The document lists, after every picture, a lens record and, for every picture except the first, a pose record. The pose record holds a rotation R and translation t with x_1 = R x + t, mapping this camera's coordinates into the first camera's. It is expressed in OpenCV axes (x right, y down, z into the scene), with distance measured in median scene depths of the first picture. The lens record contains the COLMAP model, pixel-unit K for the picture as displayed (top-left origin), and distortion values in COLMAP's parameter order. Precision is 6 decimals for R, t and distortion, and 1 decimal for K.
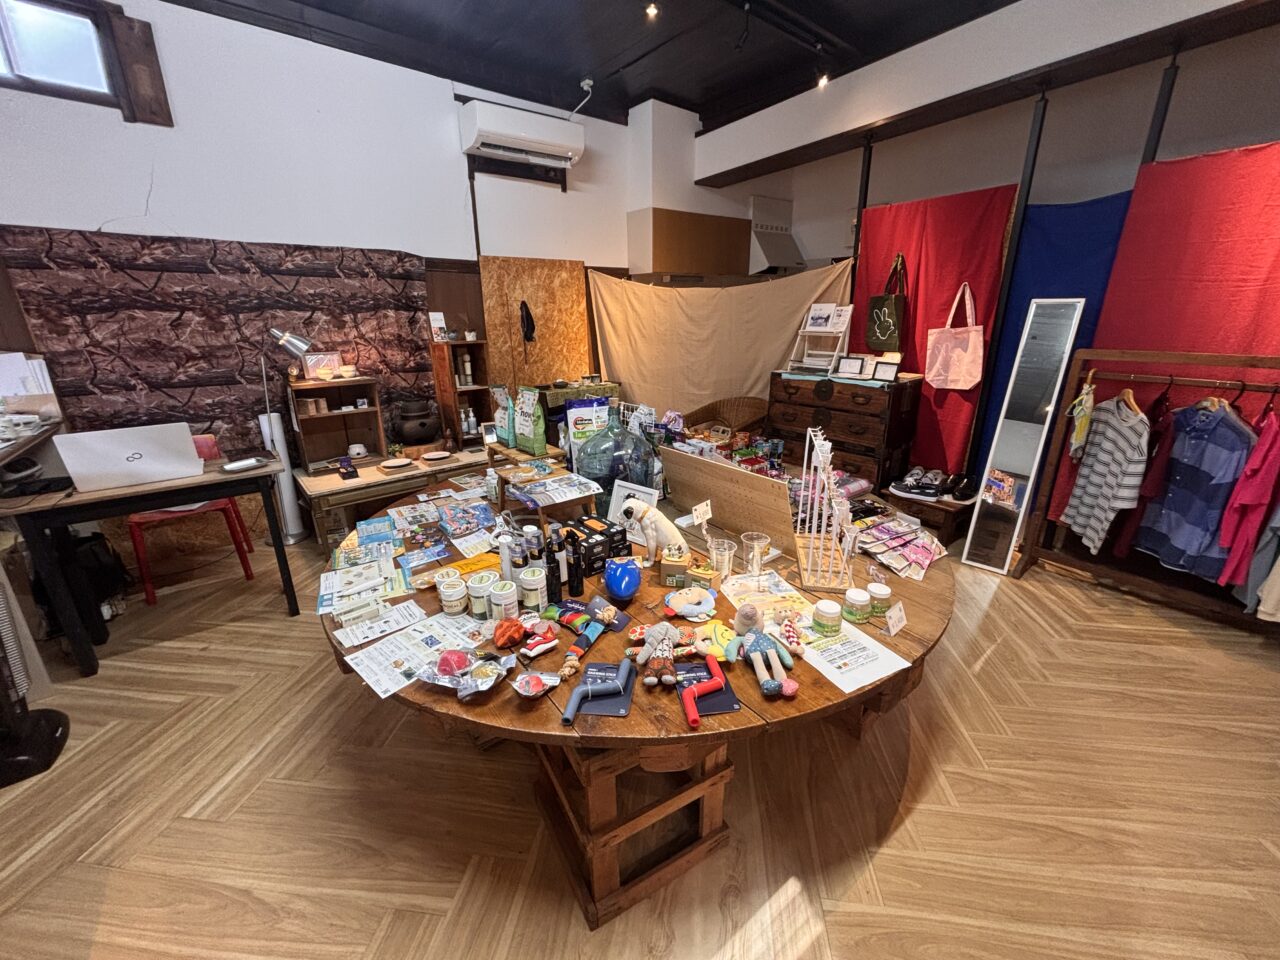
lens RADIAL K [[511.3, 0, 643.1], [0, 511.3, 478.0], [0, 0, 1]] dist [0.000934, -0.000137]
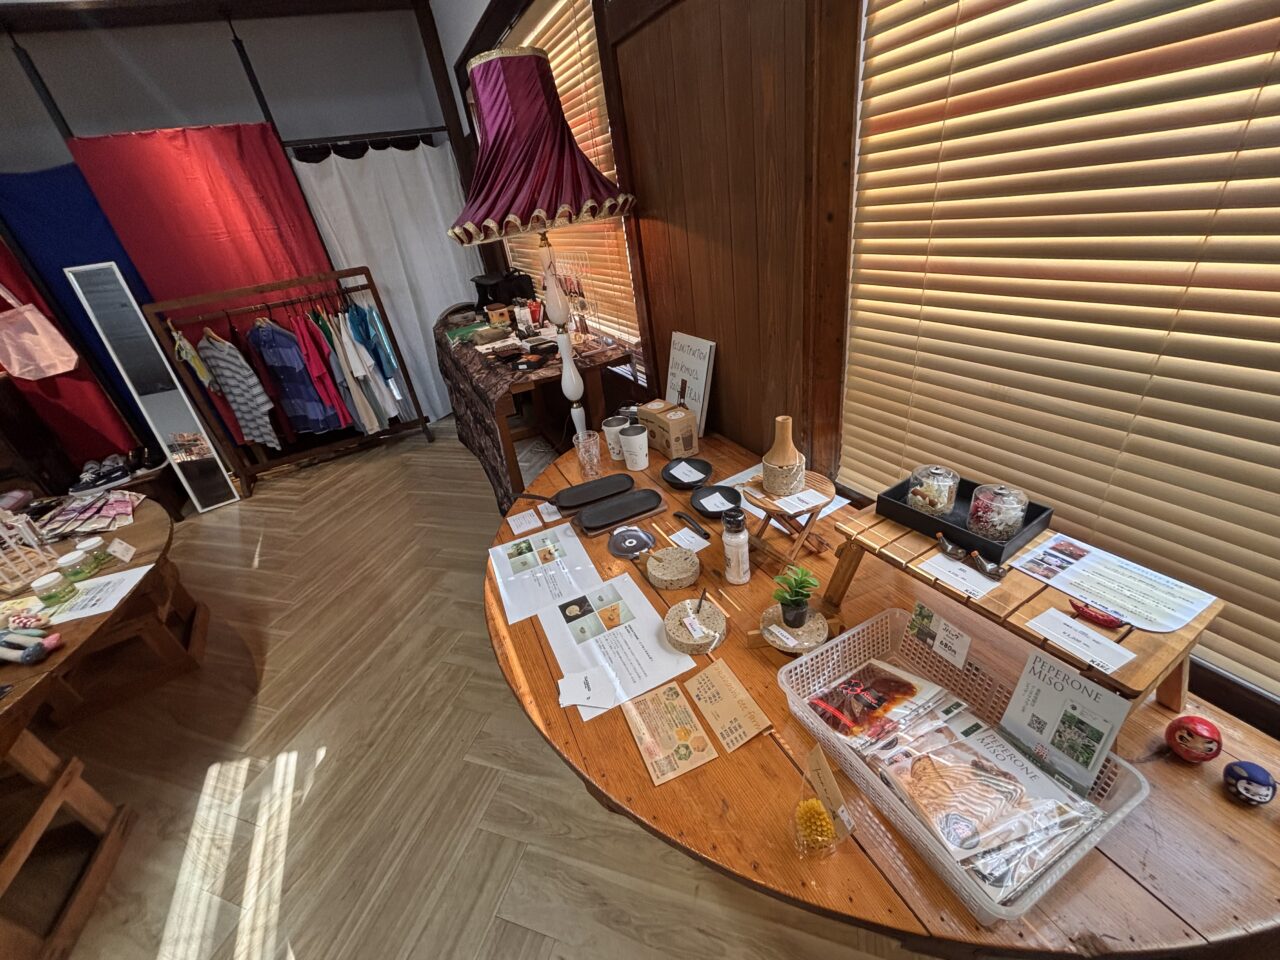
lens RADIAL K [[511.3, 0, 643.1], [0, 511.3, 478.0], [0, 0, 1]] dist [0.000934, -0.000137]
pose [[0.179415, -0.495382, 0.849945, -0.118644], [0.429063, 0.816866, 0.385531, 0.106366], [-0.885277, 0.295510, 0.359108, -0.302167]]
